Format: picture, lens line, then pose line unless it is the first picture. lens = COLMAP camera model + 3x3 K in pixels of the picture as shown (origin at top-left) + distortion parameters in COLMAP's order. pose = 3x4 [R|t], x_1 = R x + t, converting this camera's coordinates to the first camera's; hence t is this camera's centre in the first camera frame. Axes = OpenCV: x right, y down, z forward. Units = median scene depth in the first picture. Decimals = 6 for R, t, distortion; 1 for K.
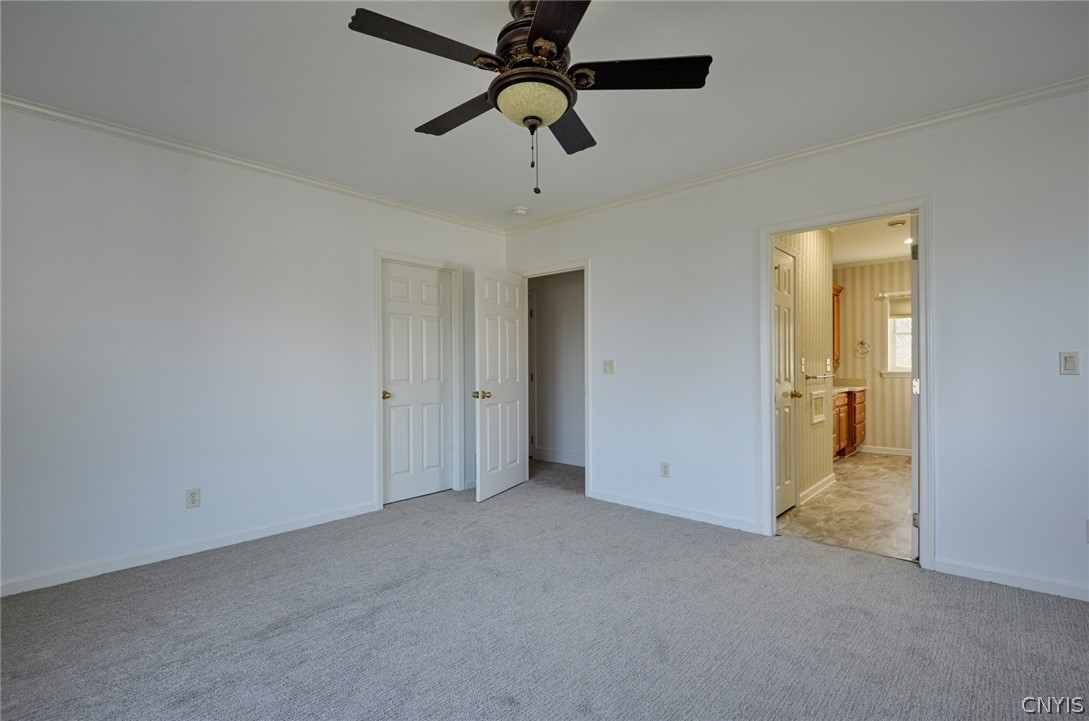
lens RADIAL K [[504.0, 0, 547.9], [0, 504.0, 364.3], [0, 0, 1]] dist [0.018769, -0.004621]
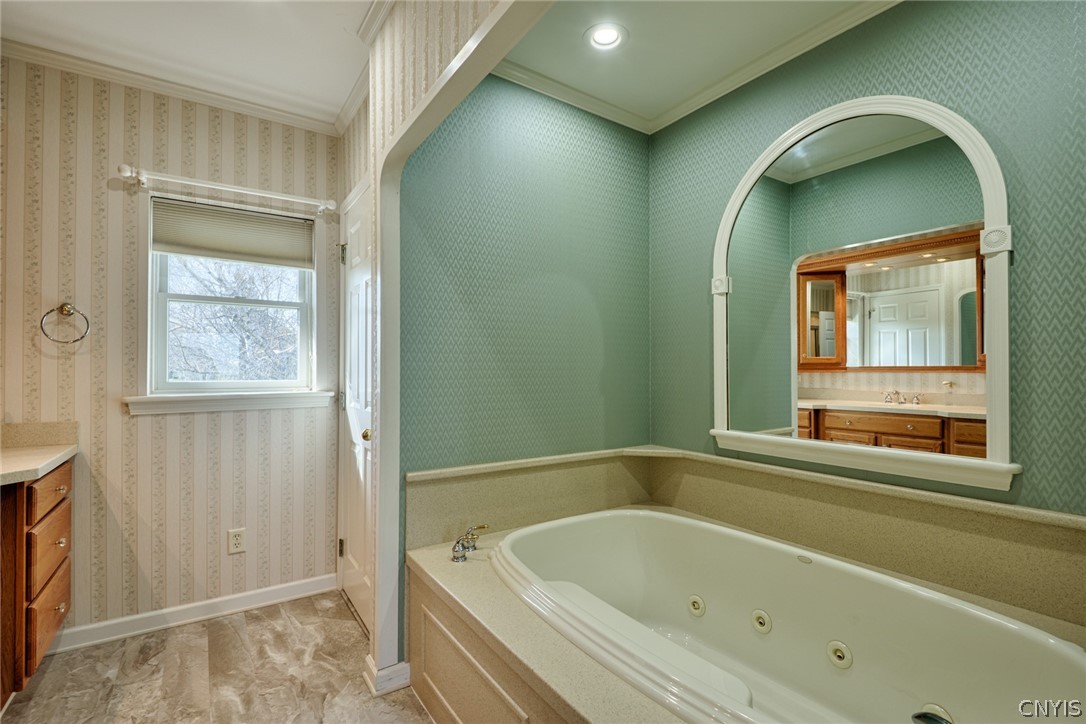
lens RADIAL K [[502.6, 0, 534.5], [0, 502.6, 363.3], [0, 0, 1]] dist [0.018769, -0.004621]
pose [[0.240435, 0.022565, 0.970403, 0.384337], [-0.000554, 0.999733, -0.023110, -0.001114], [-0.970665, 0.005019, 0.240383, 0.641194]]
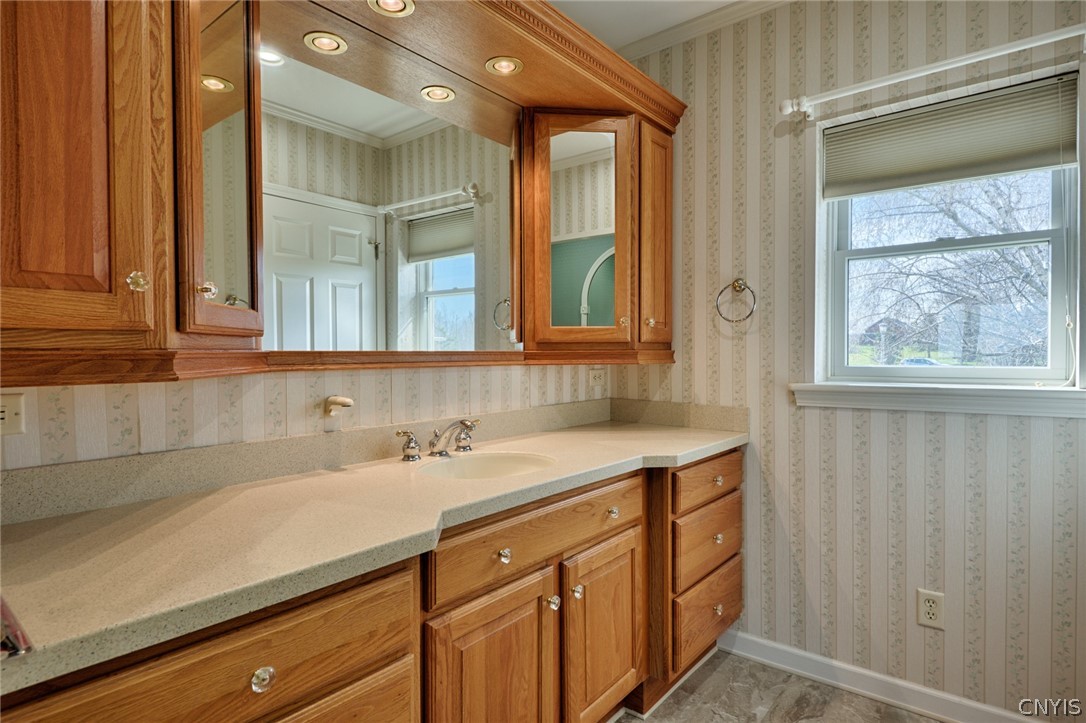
lens RADIAL K [[597.1, 0, 533.4], [0, 597.1, 362.6], [0, 0, 1]] dist [0.024096, -0.008279]
pose [[0.996811, 0.003737, 0.079709, 0.479134], [-0.004809, 0.999900, 0.013263, -0.001594], [-0.079652, -0.013605, 0.996730, 0.668252]]
